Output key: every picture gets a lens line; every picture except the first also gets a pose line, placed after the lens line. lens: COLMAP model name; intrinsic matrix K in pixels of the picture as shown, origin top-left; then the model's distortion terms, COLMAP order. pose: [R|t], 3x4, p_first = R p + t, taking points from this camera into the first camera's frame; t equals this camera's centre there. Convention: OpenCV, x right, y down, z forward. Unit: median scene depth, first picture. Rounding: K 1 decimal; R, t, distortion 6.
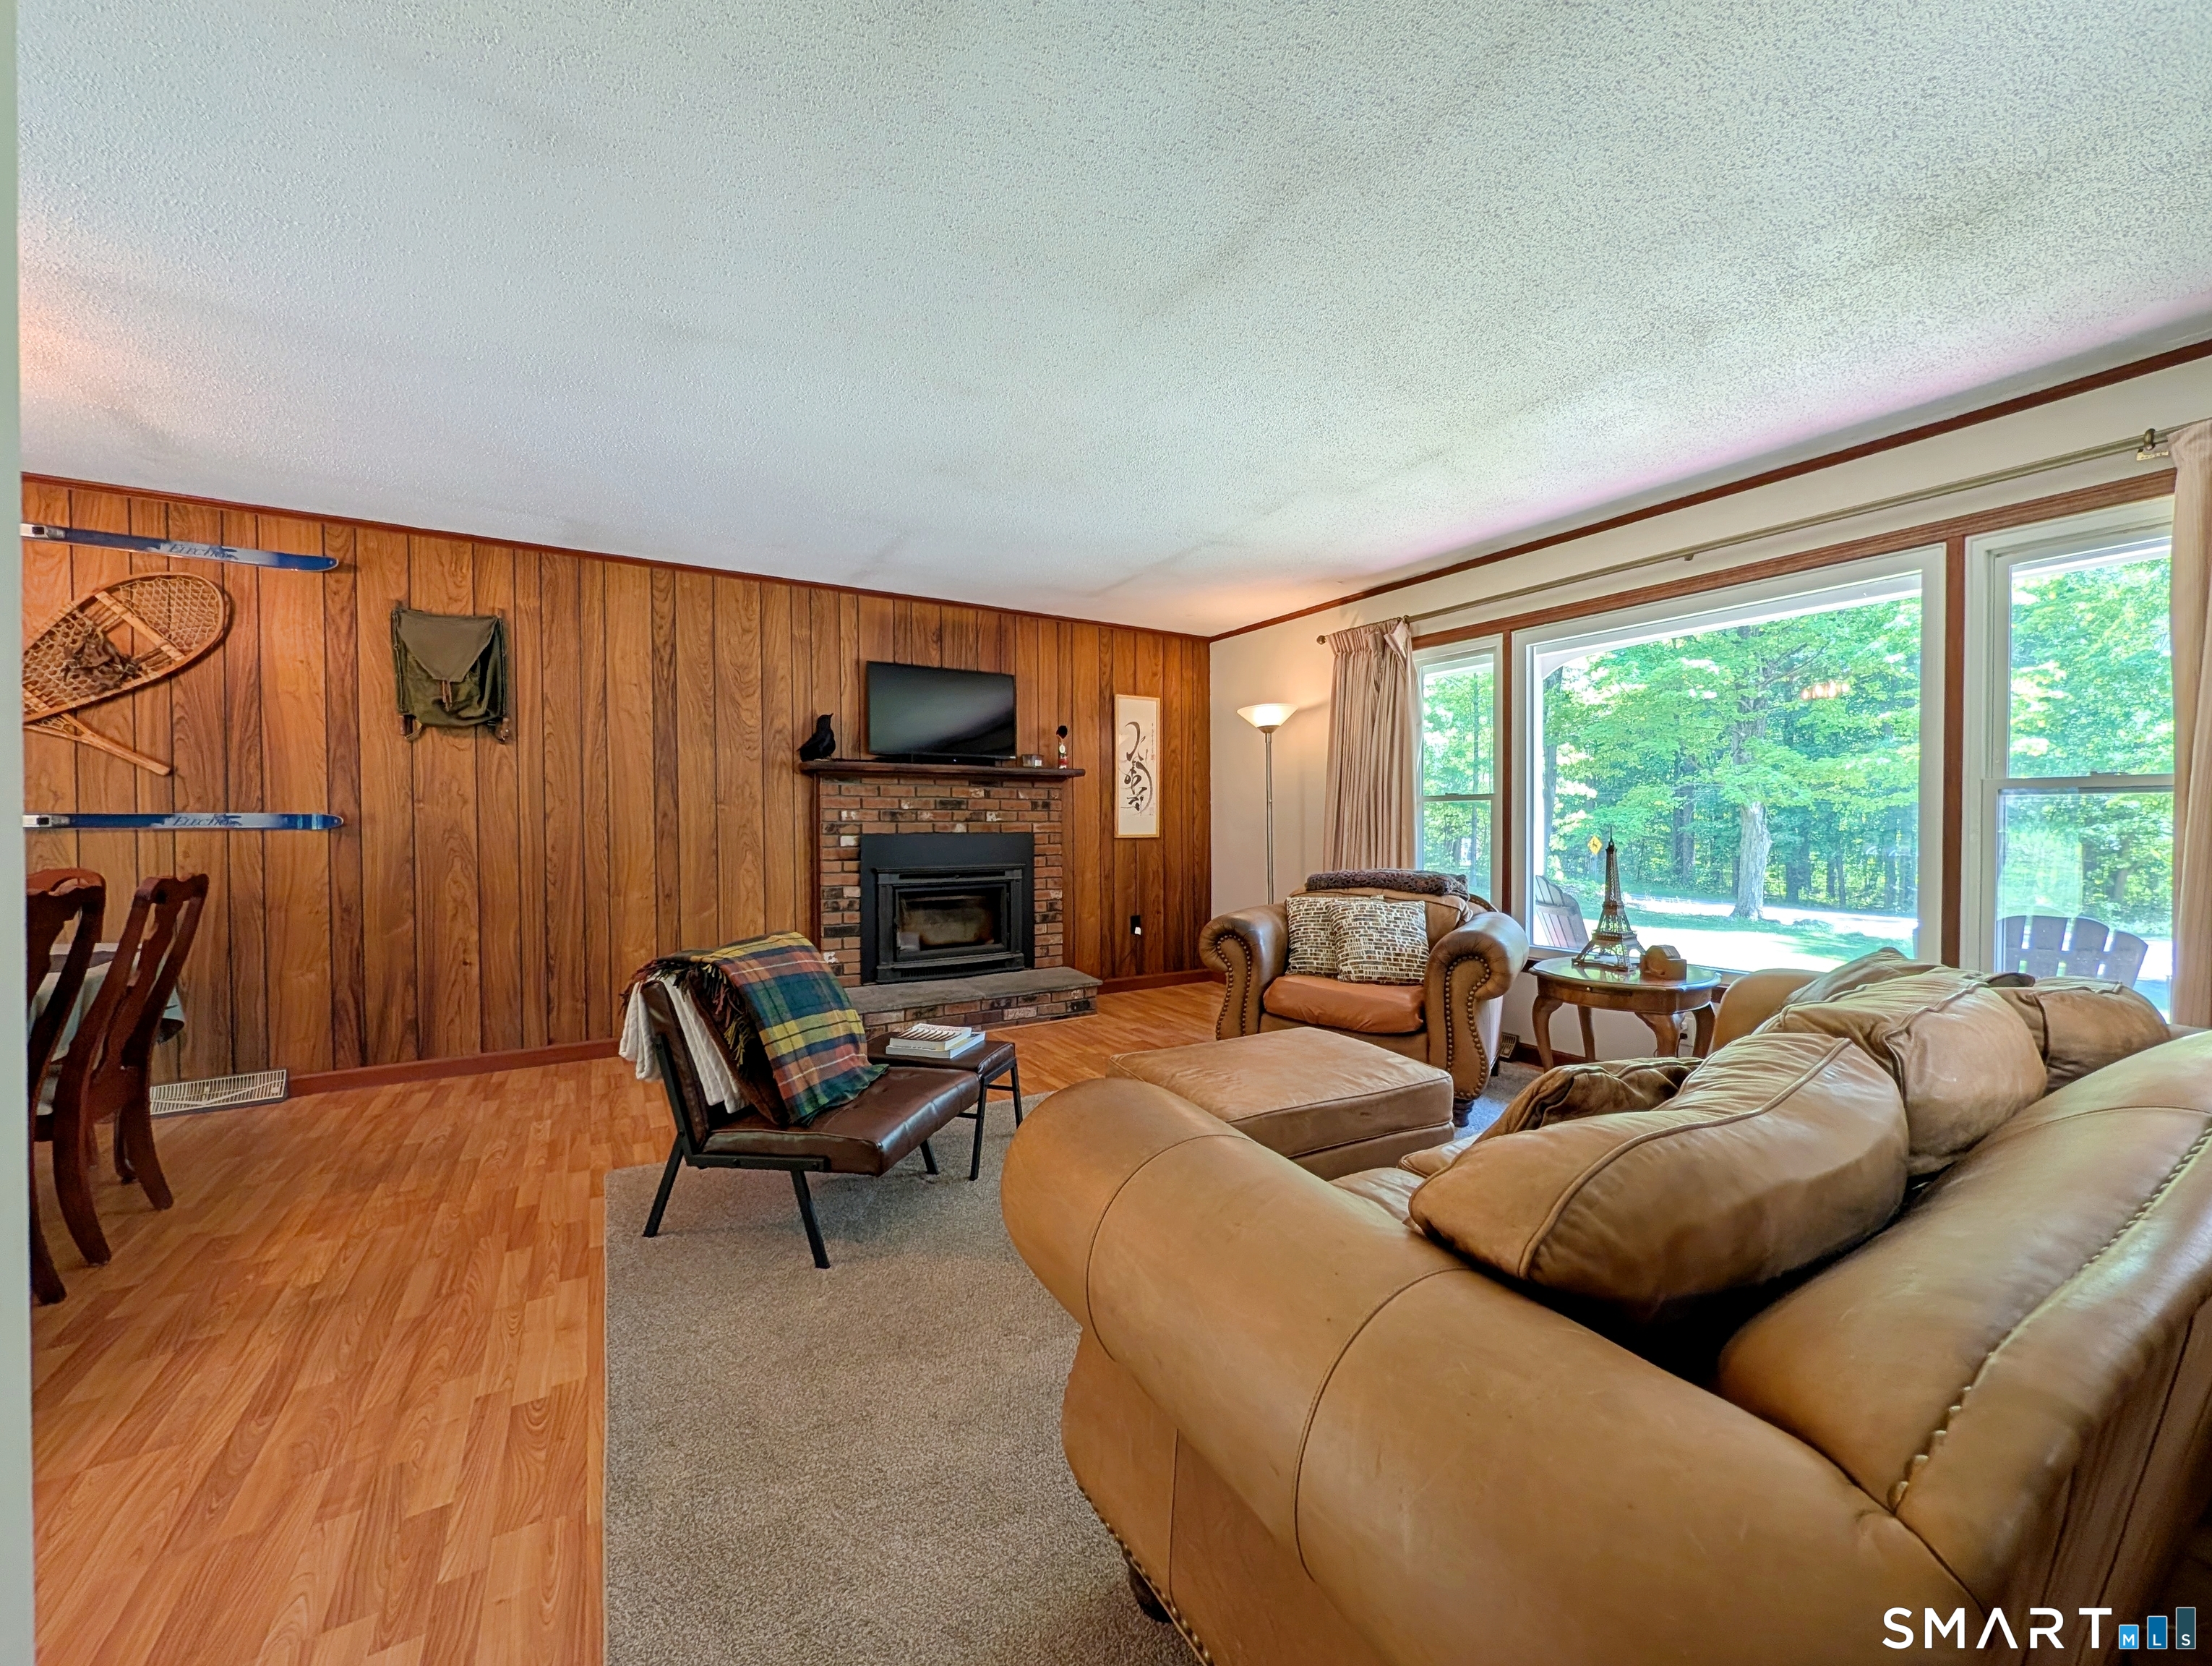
lens RADIAL K [[852.0, 0, 1113.3], [0, 852.0, 840.3], [0, 0, 1]] dist [-0.001750, -0.000023]
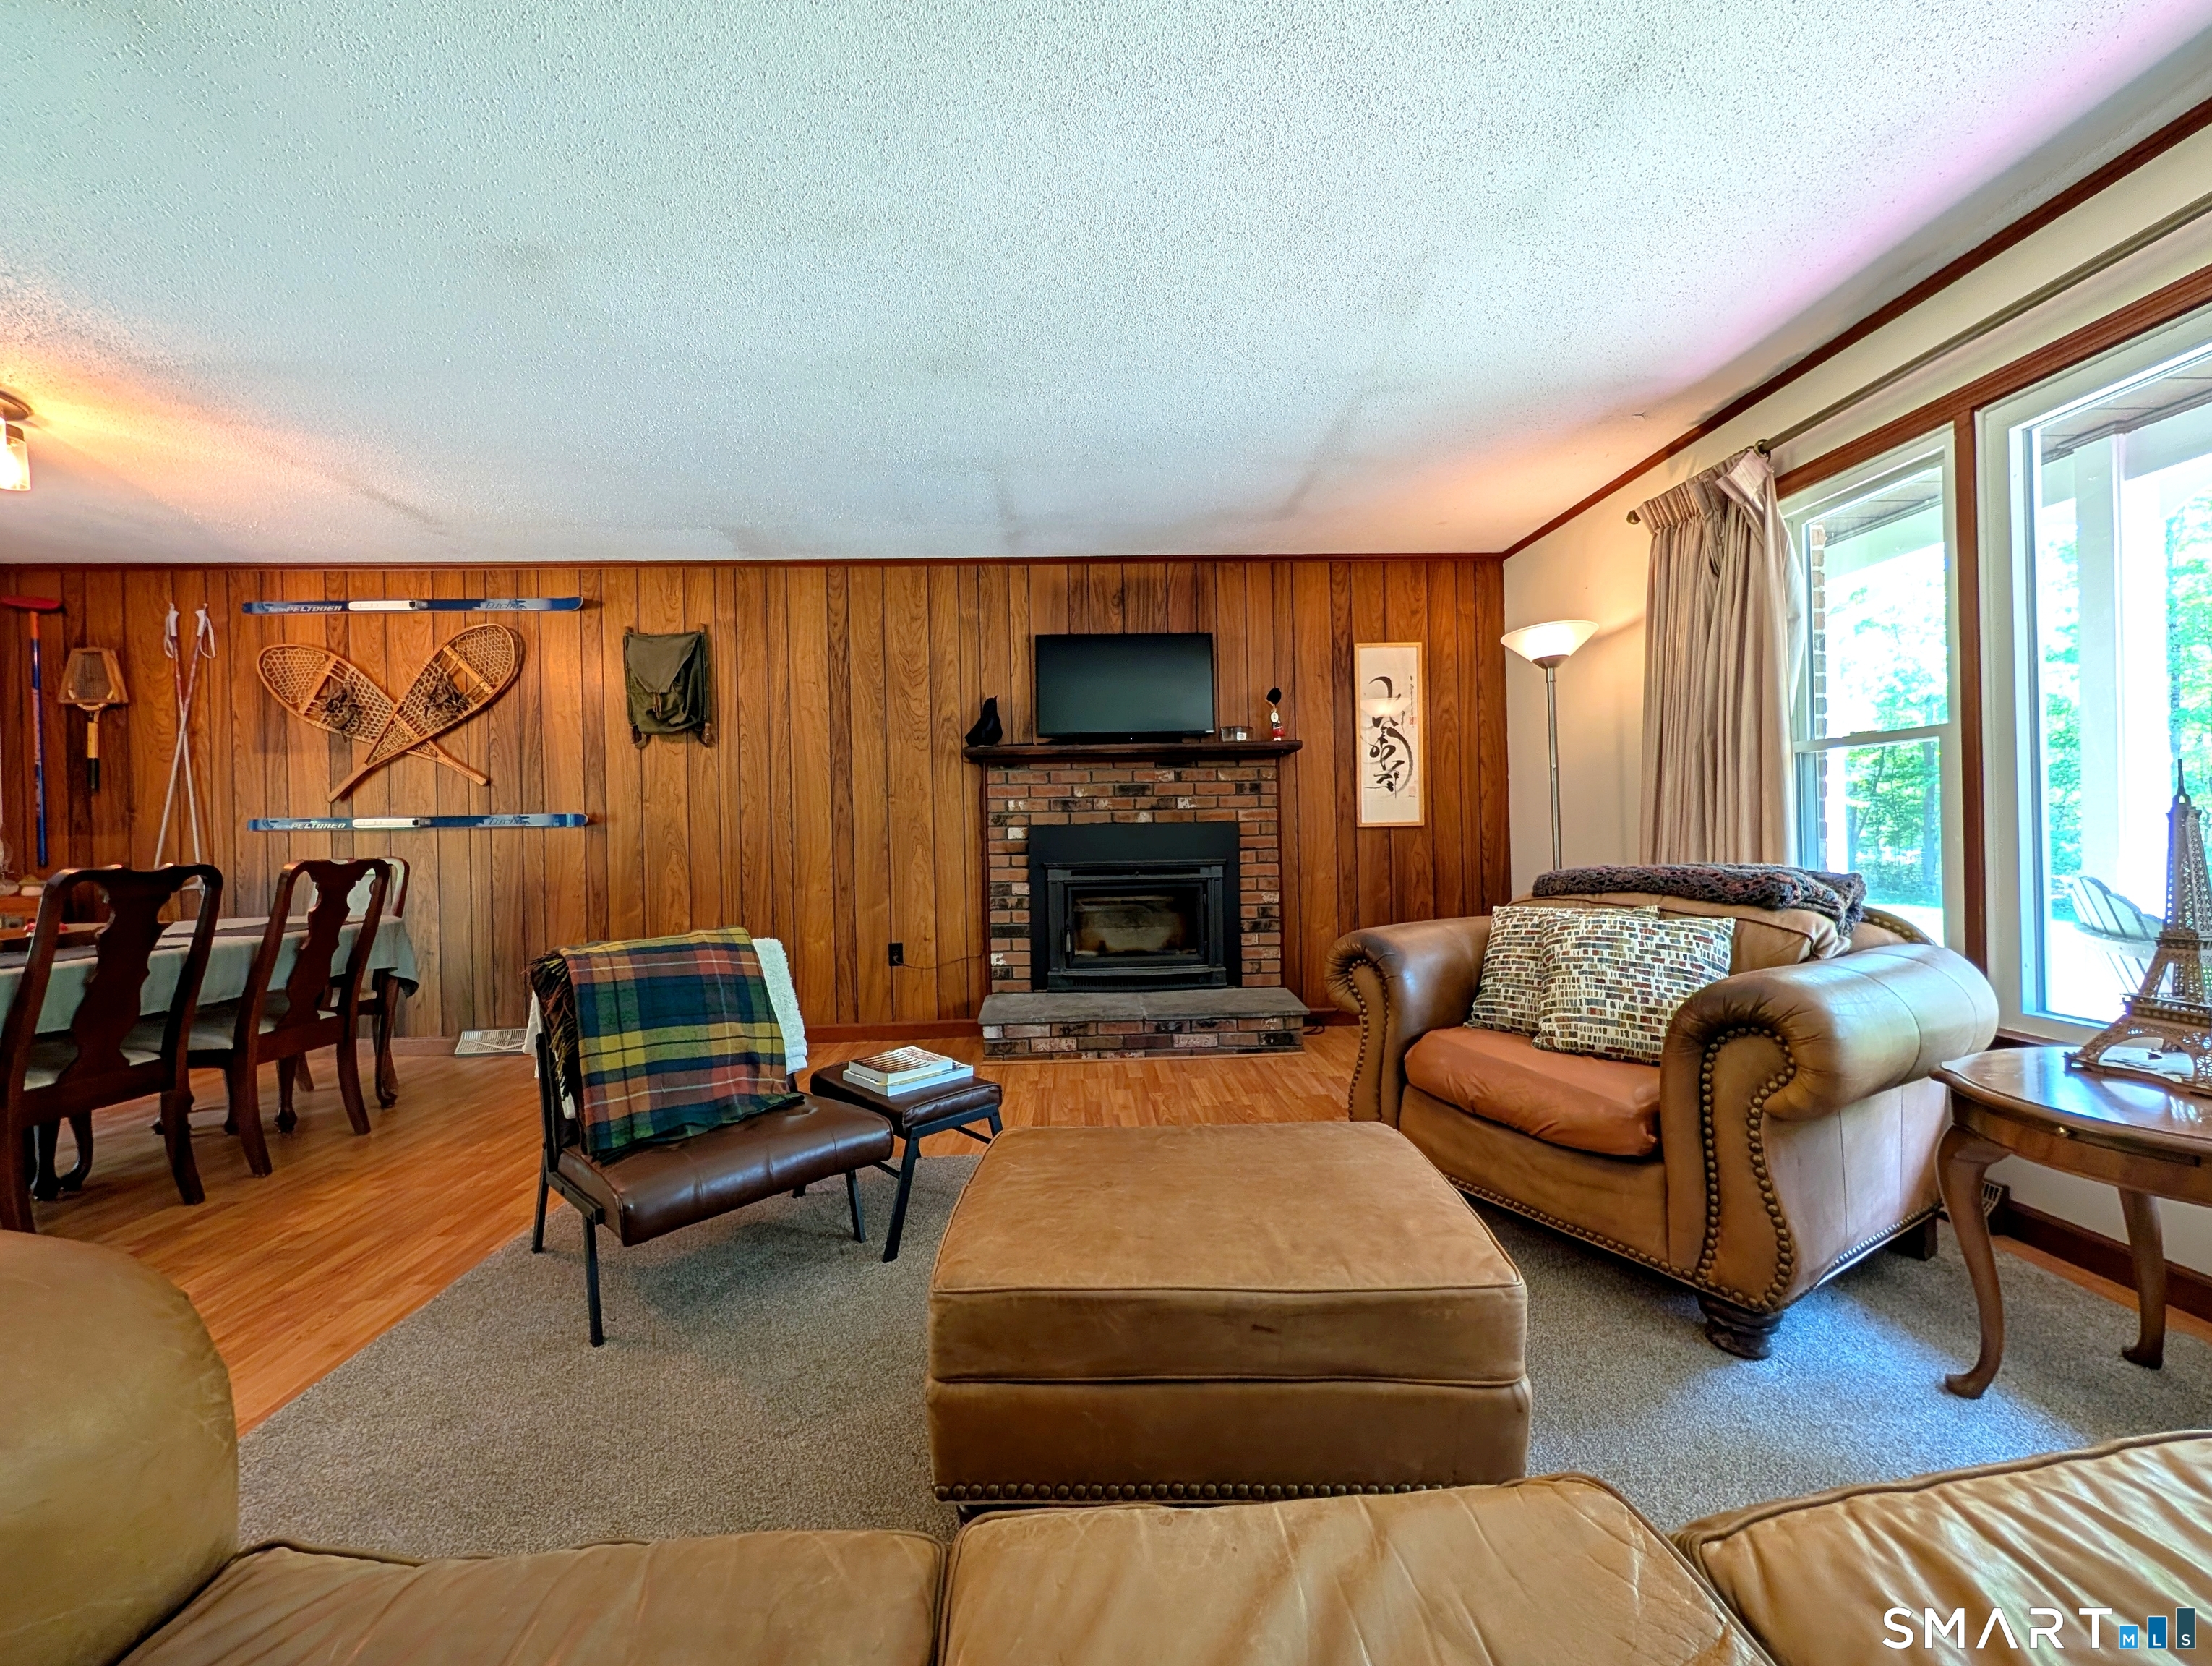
lens RADIAL K [[852.0, 0, 1110.5], [0, 852.0, 839.0], [0, 0, 1]] dist [-0.001750, -0.000023]
pose [[0.872957, -0.011931, -0.487651, 0.254627], [0.008051, 0.999917, -0.010053, 0.019322], [0.487730, 0.004850, 0.872981, 0.281987]]
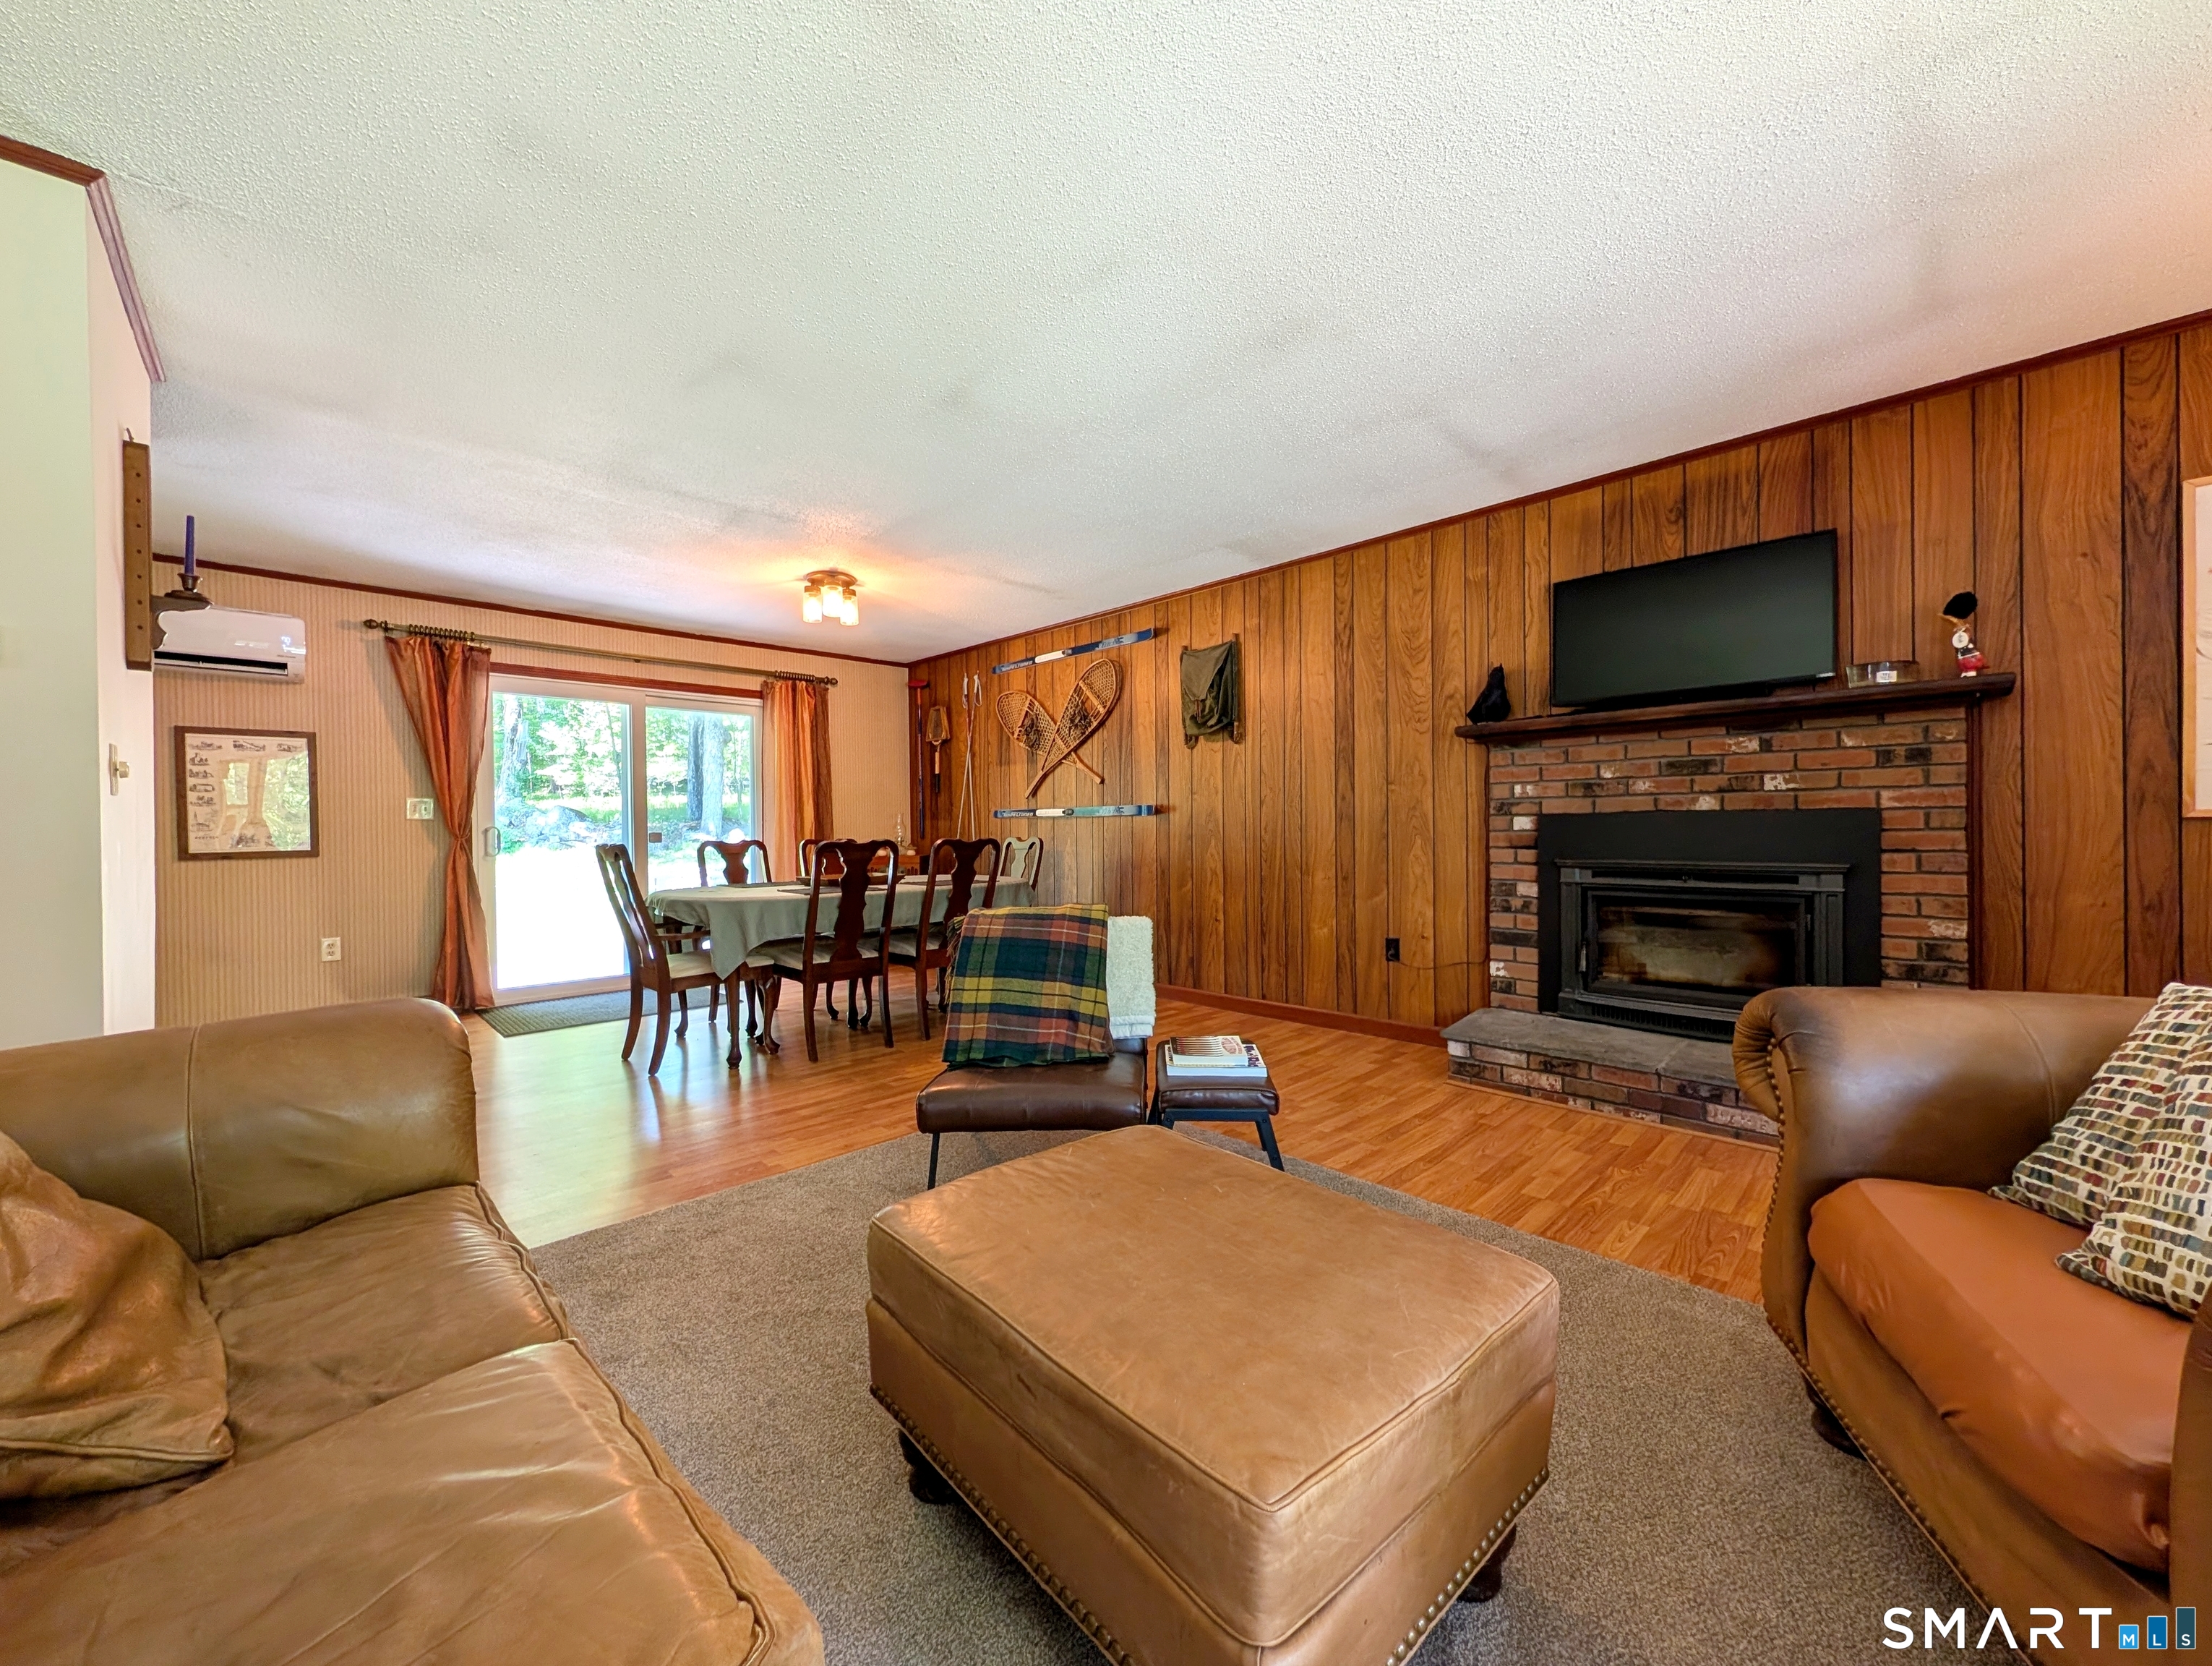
lens RADIAL K [[852.0, 0, 1103.2], [0, 852.0, 838.6], [0, 0, 1]] dist [-0.001750, -0.000023]
pose [[0.224521, 0.010453, -0.974413, 0.407730], [-0.010338, 0.999912, 0.008344, 0.013705], [0.974415, 0.008200, 0.224609, 0.512465]]
